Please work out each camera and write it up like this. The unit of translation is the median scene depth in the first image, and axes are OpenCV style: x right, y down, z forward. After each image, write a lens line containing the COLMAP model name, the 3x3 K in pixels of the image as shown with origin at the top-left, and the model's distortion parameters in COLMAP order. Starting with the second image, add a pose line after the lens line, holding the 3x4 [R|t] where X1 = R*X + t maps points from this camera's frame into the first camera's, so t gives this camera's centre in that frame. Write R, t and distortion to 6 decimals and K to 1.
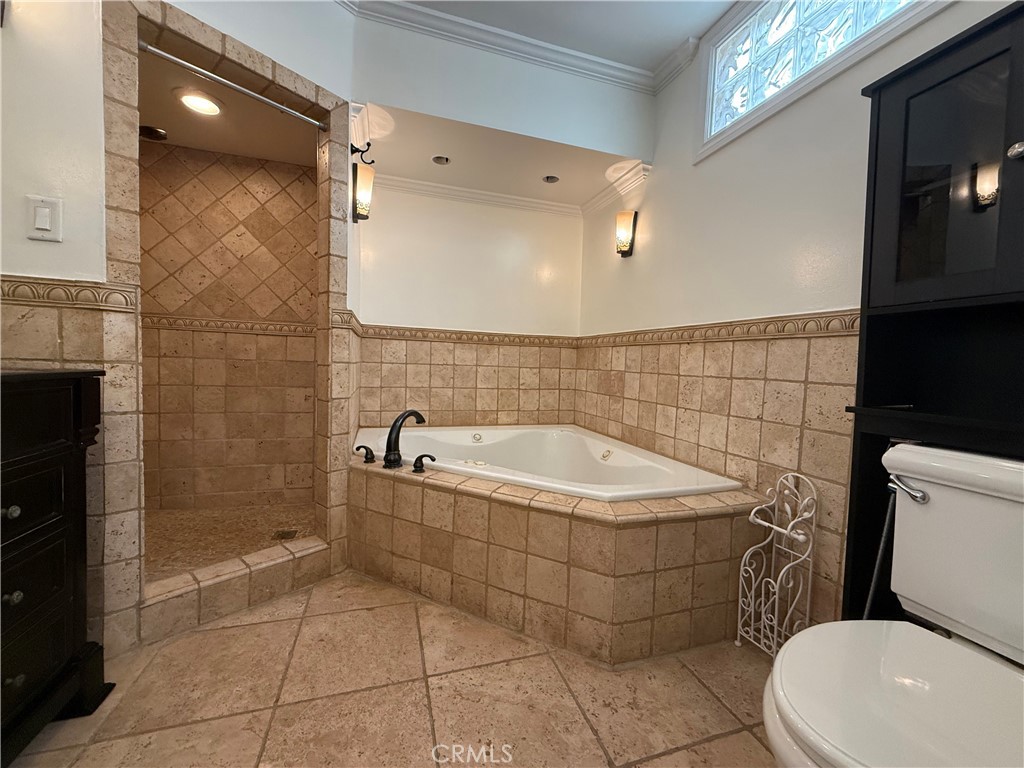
lens RADIAL K [[408.0, 0, 510.6], [0, 408.0, 383.7], [0, 0, 1]] dist [-0.000077, -0.000149]
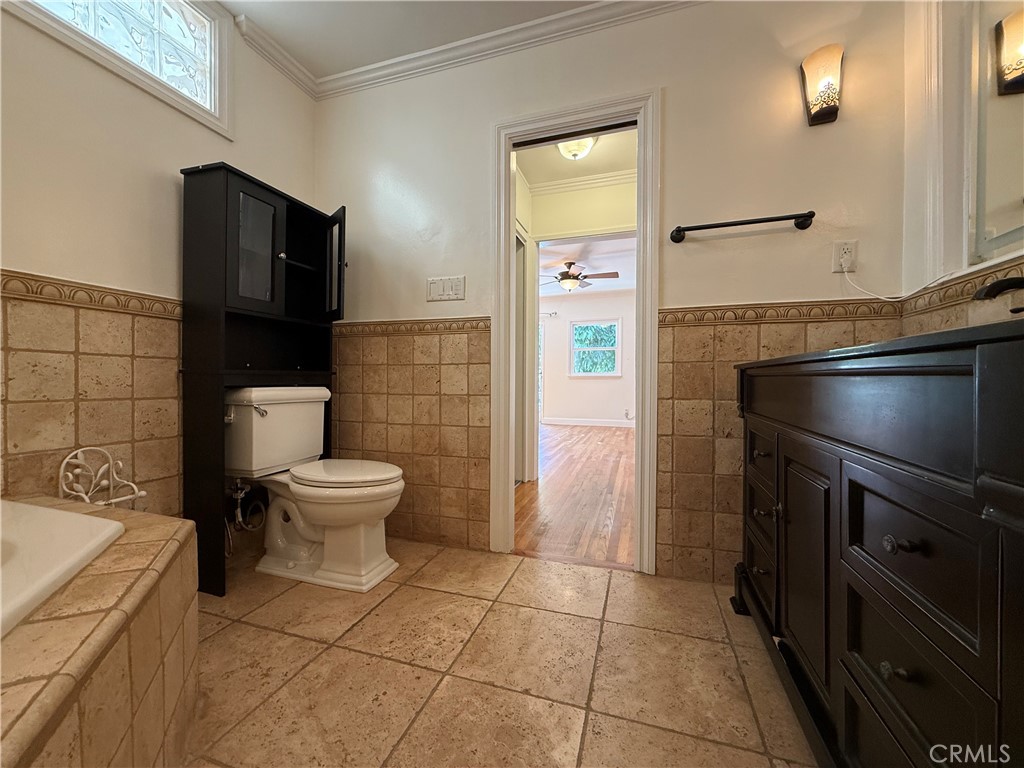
lens RADIAL K [[408.0, 0, 510.4], [0, 408.0, 379.4], [0, 0, 1]] dist [-0.000077, -0.000149]
pose [[-0.812237, -0.037729, 0.582106, -0.619565], [-0.003043, 0.998167, 0.060450, -0.002981], [-0.583320, 0.047328, -0.810863, 1.091330]]
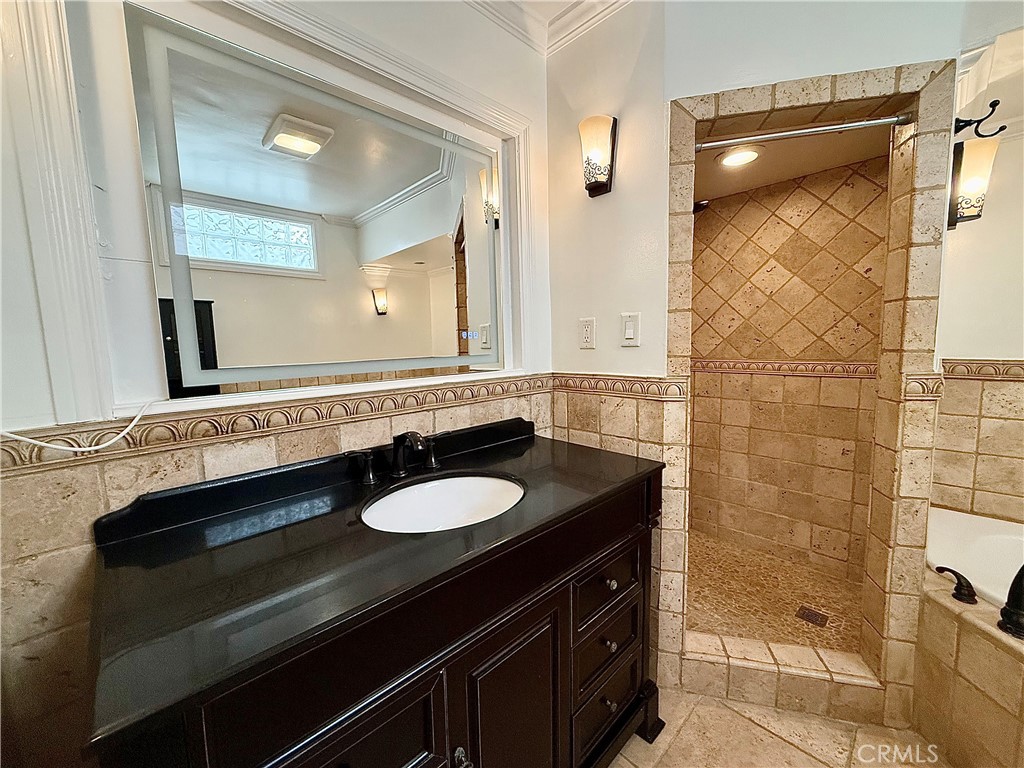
lens RADIAL K [[408.0, 0, 511.4], [0, 408.0, 382.3], [0, 0, 1]] dist [-0.000077, -0.000149]
pose [[0.446913, 0.045369, -0.893426, -0.121538], [-0.005402, 0.998832, 0.048020, -0.223617], [0.894561, -0.016635, 0.446636, 0.071767]]
